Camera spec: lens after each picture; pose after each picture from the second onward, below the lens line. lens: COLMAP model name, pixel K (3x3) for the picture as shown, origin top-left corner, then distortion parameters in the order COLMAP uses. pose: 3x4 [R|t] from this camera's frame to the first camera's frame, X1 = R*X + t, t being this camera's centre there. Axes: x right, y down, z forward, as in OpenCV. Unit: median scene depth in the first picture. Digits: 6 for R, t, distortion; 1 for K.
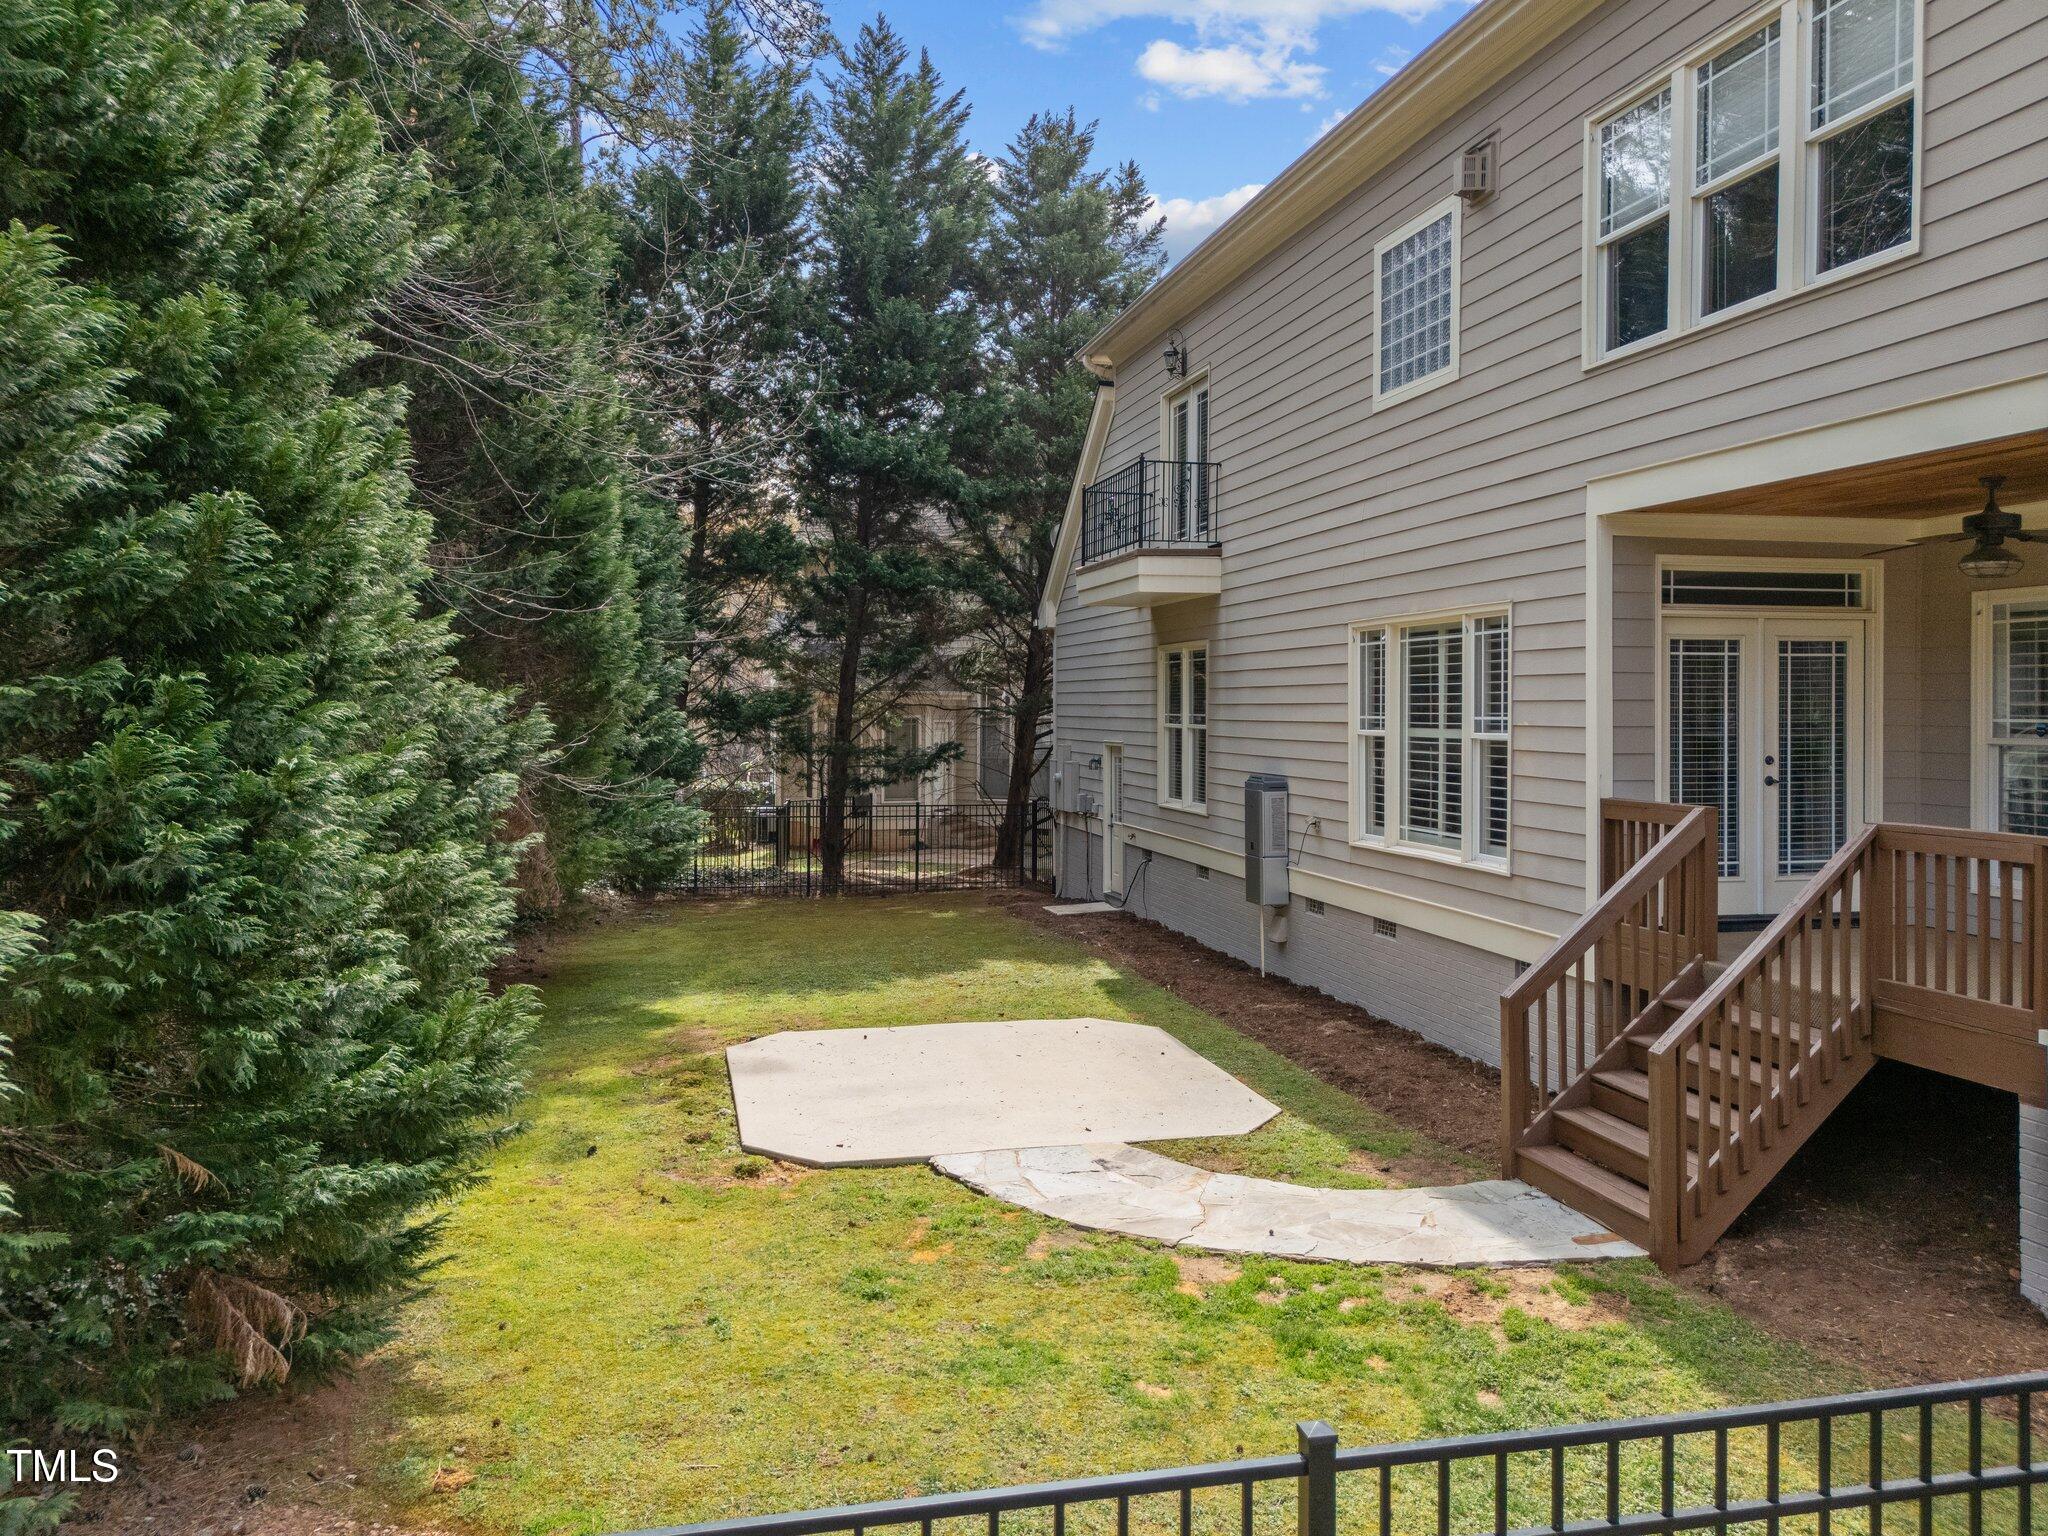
lens RADIAL K [[1485.4, 0, 1040.8], [0, 1485.4, 687.1], [0, 0, 1]] dist [0.048086, -0.017609]
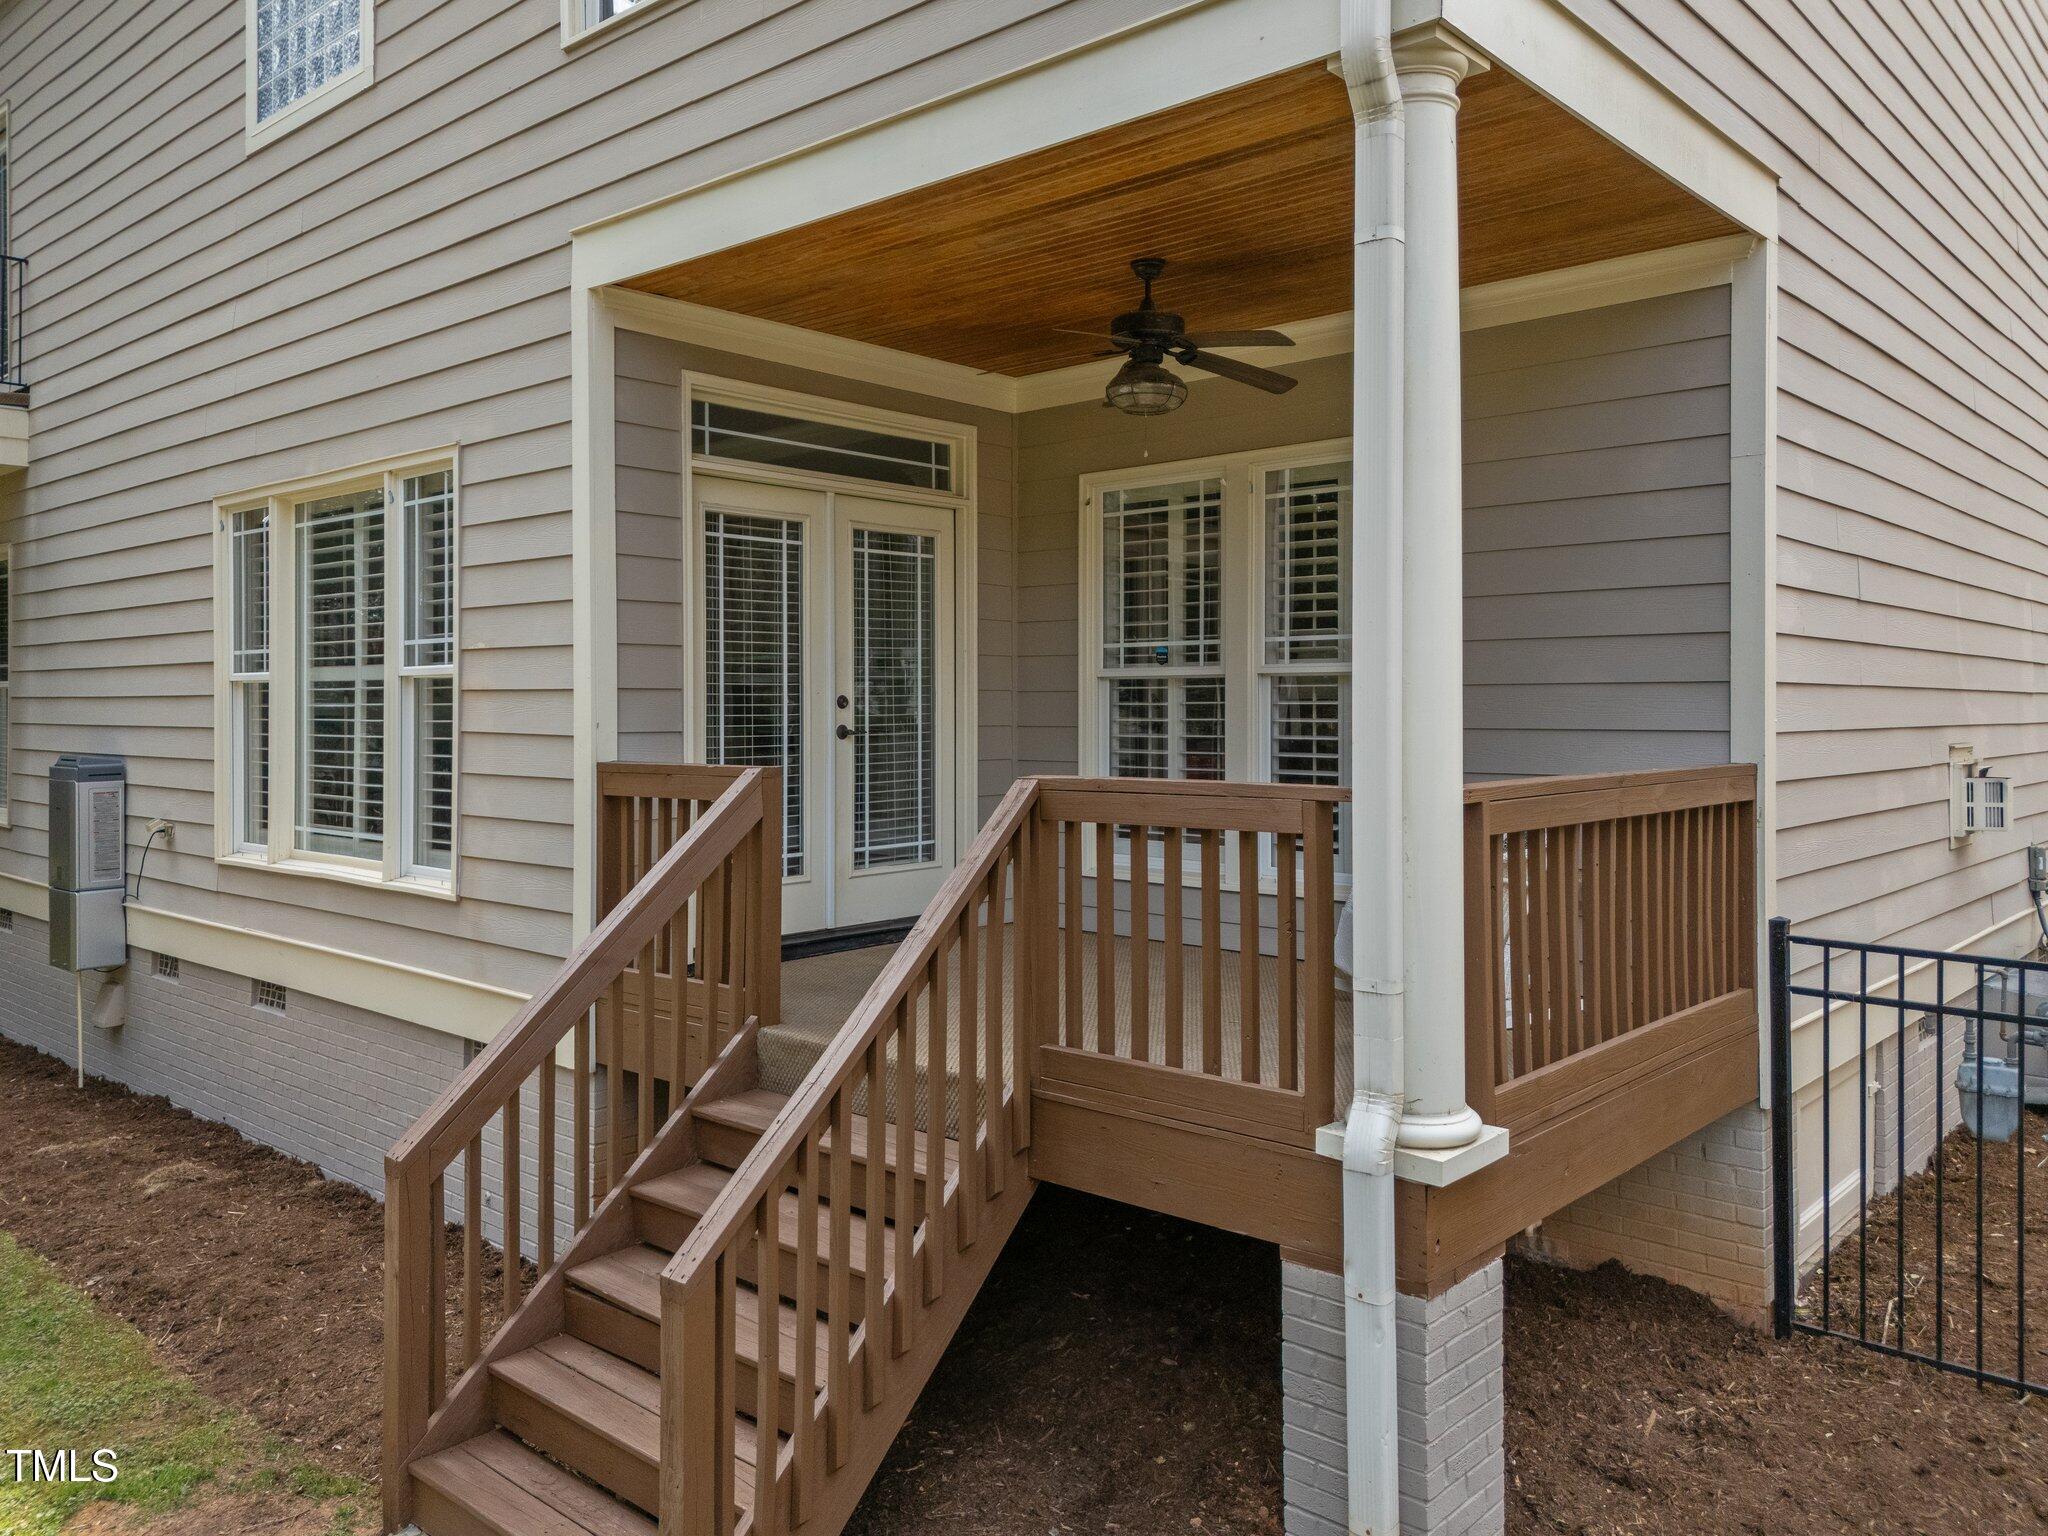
lens RADIAL K [[1557.1, 0, 1032.9], [0, 1557.1, 761.5], [0, 0, 1]] dist [0.031028, -0.022480]
pose [[0.824528, -0.025128, 0.565264, 0.156640], [-0.005194, 0.998635, 0.051970, 0.038642], [-0.565798, -0.045787, 0.823272, 0.367971]]
